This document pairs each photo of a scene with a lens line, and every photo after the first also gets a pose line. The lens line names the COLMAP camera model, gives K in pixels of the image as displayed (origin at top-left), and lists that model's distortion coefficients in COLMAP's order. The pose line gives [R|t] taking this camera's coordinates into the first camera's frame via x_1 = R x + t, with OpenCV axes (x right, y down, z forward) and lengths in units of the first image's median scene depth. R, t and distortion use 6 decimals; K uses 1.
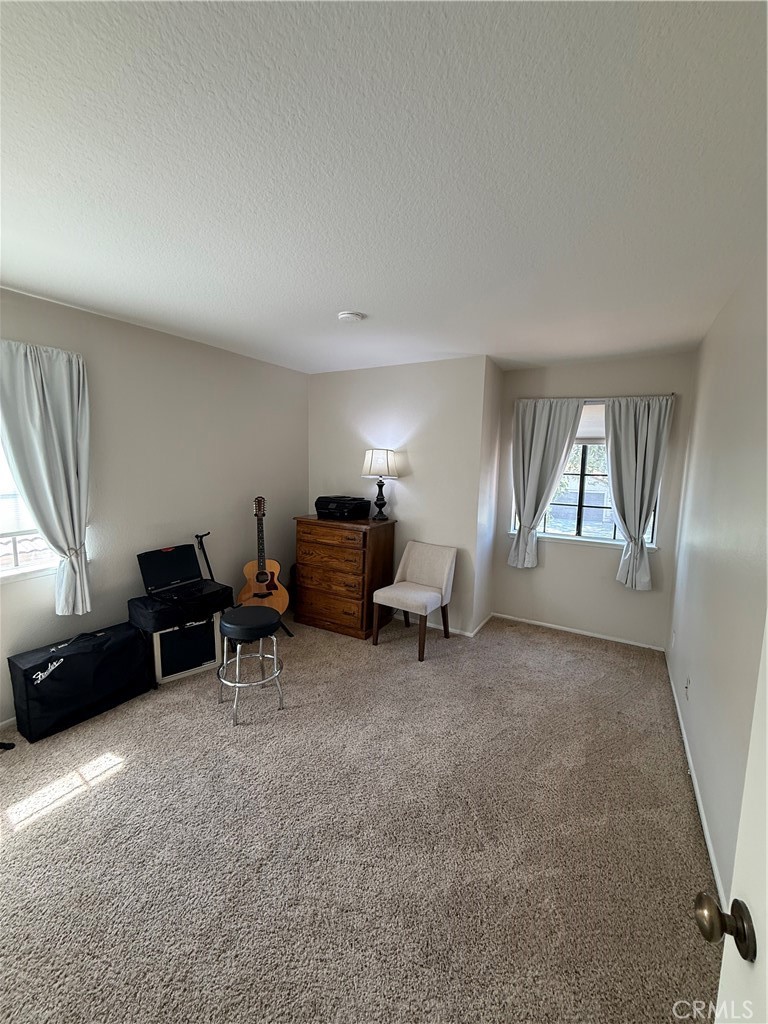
lens RADIAL K [[410.1, 0, 384.0], [0, 410.1, 512.0], [0, 0, 1]] dist [0.000759, -0.000018]
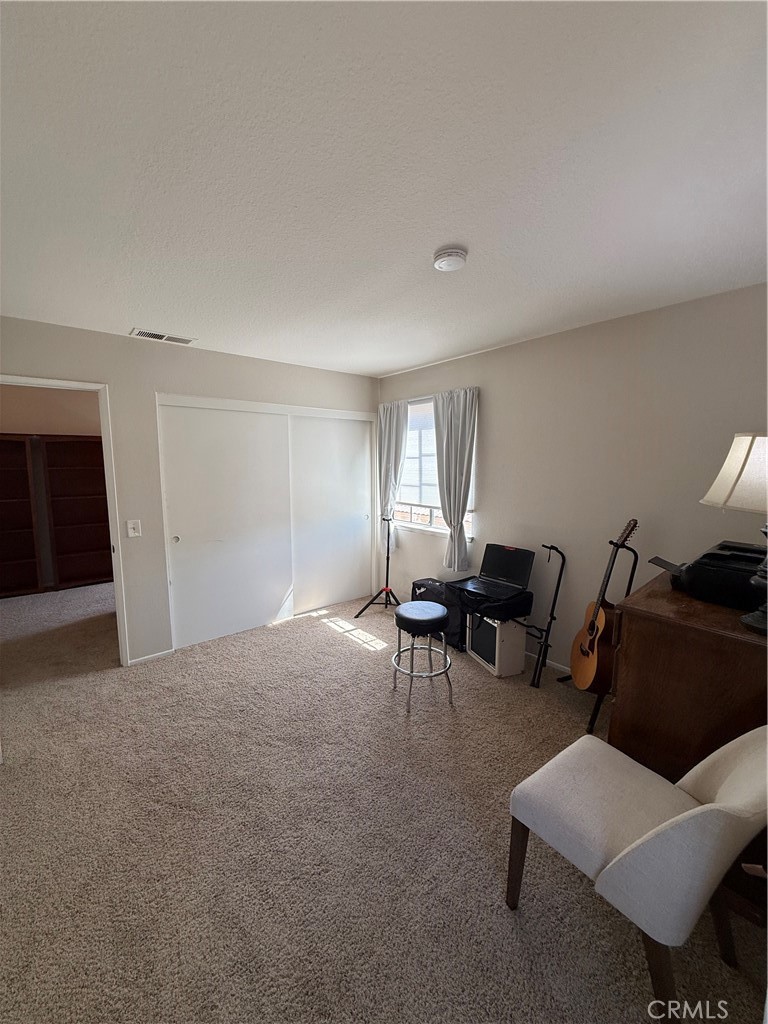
lens RADIAL K [[410.1, 0, 384.0], [0, 410.1, 512.0], [0, 0, 1]] dist [0.000759, -0.000018]
pose [[-0.344665, 0.108837, -0.932395, 0.698473], [-0.119600, 0.980070, 0.158613, -0.160946], [0.931076, 0.166182, -0.324779, 1.262803]]
